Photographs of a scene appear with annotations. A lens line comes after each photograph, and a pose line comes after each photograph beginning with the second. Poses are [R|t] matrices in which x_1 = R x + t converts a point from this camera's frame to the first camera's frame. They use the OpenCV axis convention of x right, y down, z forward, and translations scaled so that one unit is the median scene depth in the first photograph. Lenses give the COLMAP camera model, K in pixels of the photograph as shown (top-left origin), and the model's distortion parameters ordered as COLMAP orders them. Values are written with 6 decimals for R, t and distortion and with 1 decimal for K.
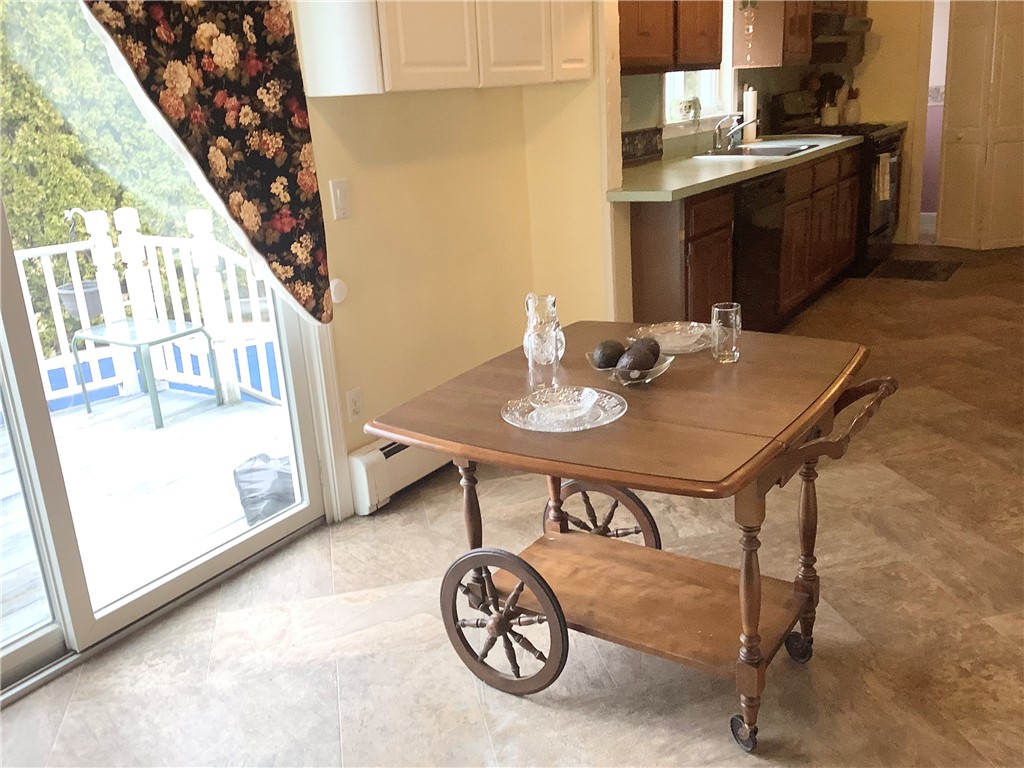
lens RADIAL K [[914.3, 0, 505.6], [0, 914.3, 384.3], [0, 0, 1]] dist [0.084925, -0.175736]
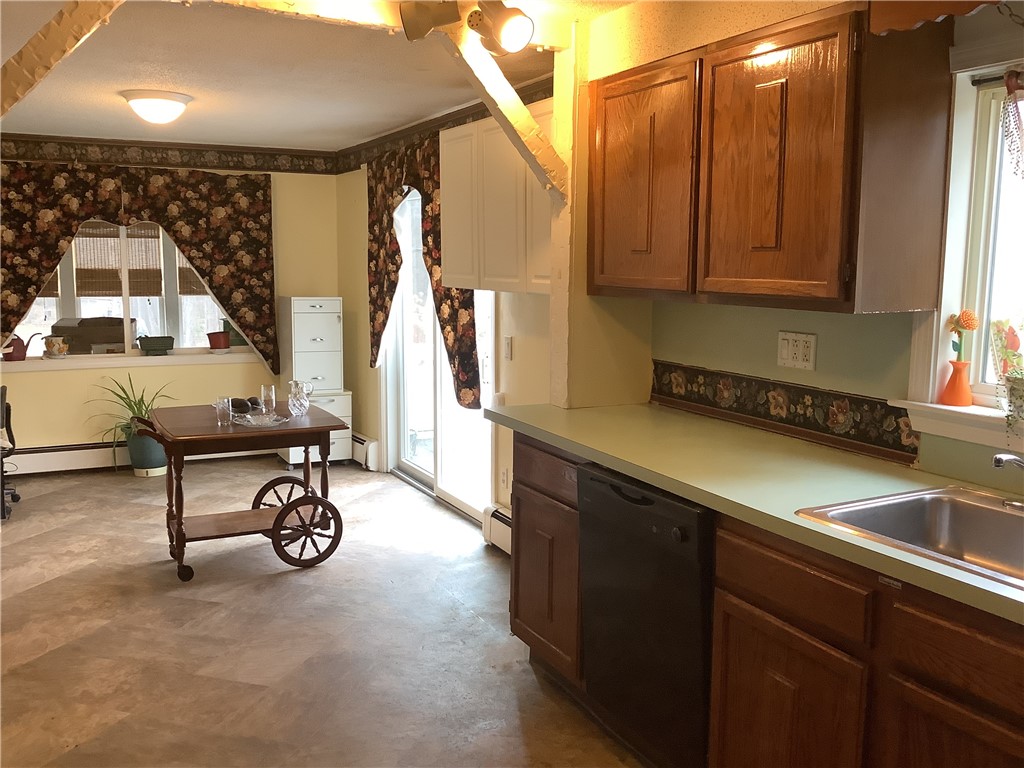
lens RADIAL K [[914.3, 0, 505.6], [0, 914.3, 384.3], [0, 0, 1]] dist [0.084925, -0.175736]
pose [[-0.493018, 0.171274, -0.852994, 1.242244], [-0.247490, 0.912317, 0.326231, -0.691801], [0.834075, 0.371946, -0.407400, 1.740149]]
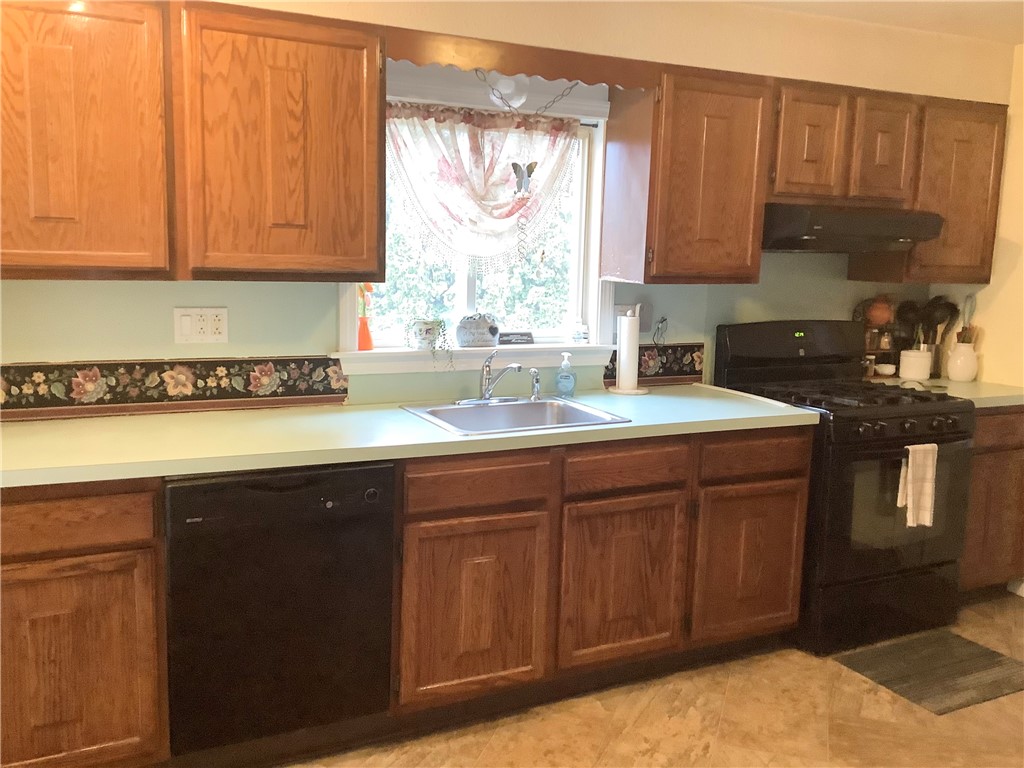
lens RADIAL K [[914.3, 0, 505.6], [0, 914.3, 384.3], [0, 0, 1]] dist [0.084925, -0.175736]
pose [[0.866671, 0.144689, -0.477437, 0.997916], [-0.219963, 0.969799, -0.105389, -0.371775], [0.447769, 0.196356, 0.872323, 0.838097]]
